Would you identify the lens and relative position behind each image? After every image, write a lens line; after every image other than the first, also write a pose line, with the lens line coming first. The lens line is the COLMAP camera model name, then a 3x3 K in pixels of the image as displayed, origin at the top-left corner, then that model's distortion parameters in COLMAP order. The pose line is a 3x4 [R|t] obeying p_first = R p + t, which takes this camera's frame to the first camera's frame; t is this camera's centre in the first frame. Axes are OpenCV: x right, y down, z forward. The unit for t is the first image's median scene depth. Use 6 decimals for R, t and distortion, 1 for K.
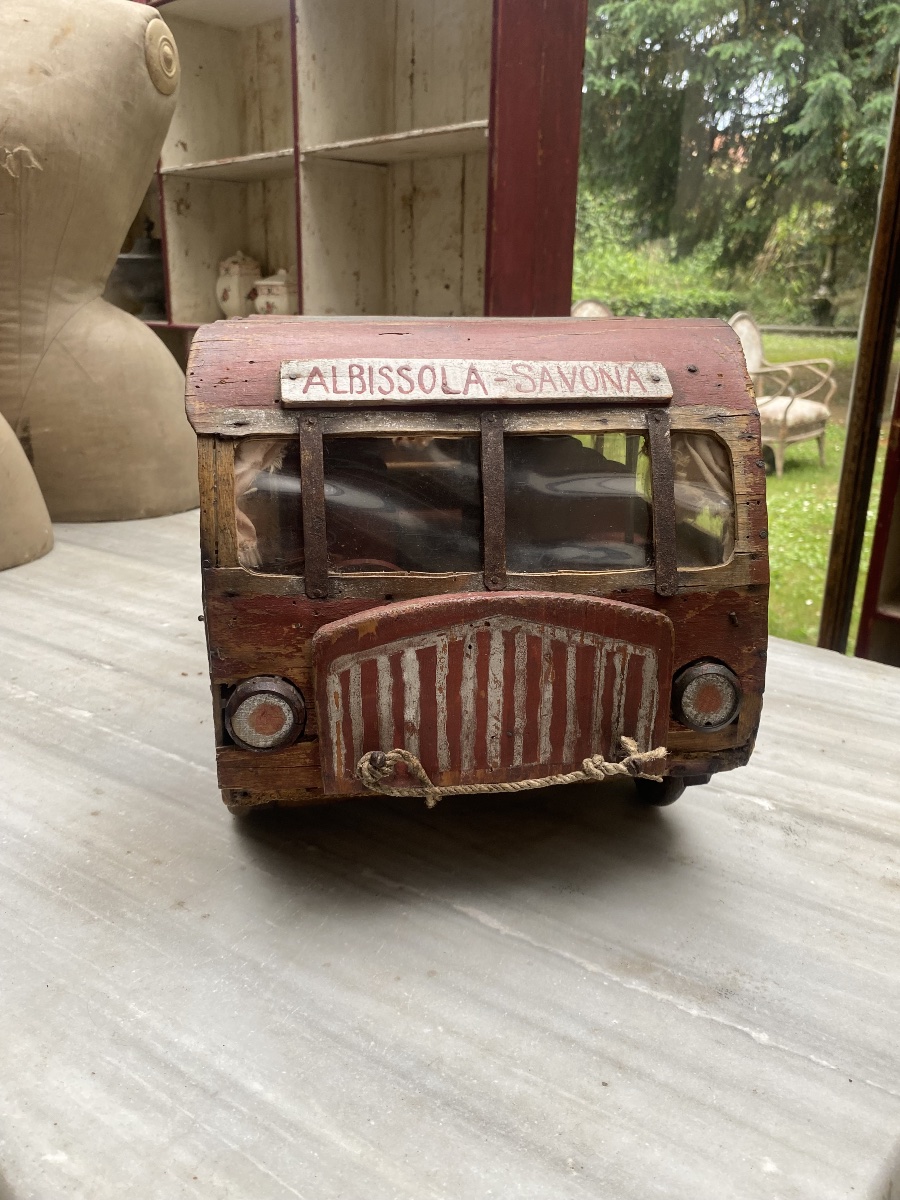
lens RADIAL K [[867.0, 0, 444.2], [0, 867.0, 590.6], [0, 0, 1]] dist [0.026740, -0.026420]
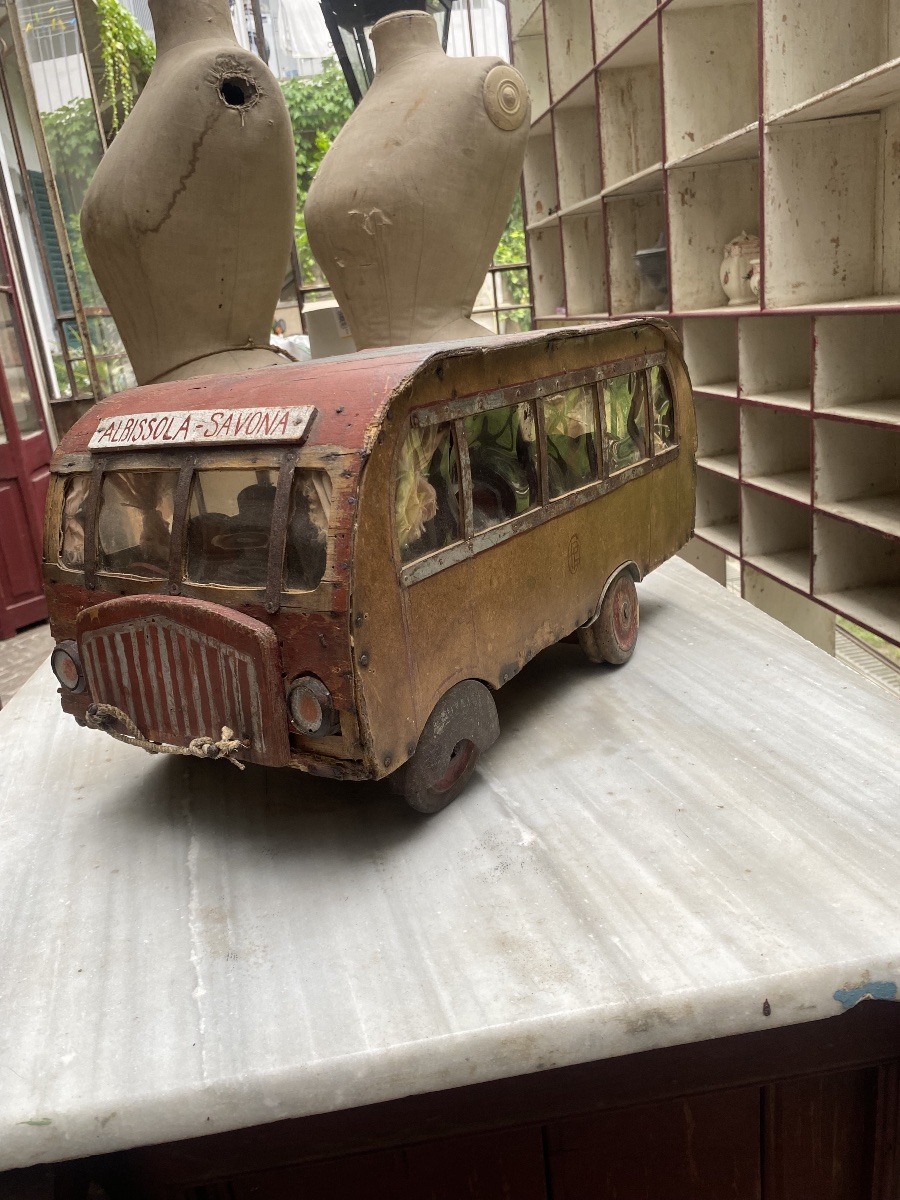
lens RADIAL K [[867.0, 0, 483.9], [0, 867.0, 594.1], [0, 0, 1]] dist [0.026740, -0.026420]
pose [[0.791878, 0.090617, -0.603919, 1.038511], [-0.070937, 0.995884, 0.056416, -0.092597], [0.606545, -0.001834, 0.795047, 0.229725]]
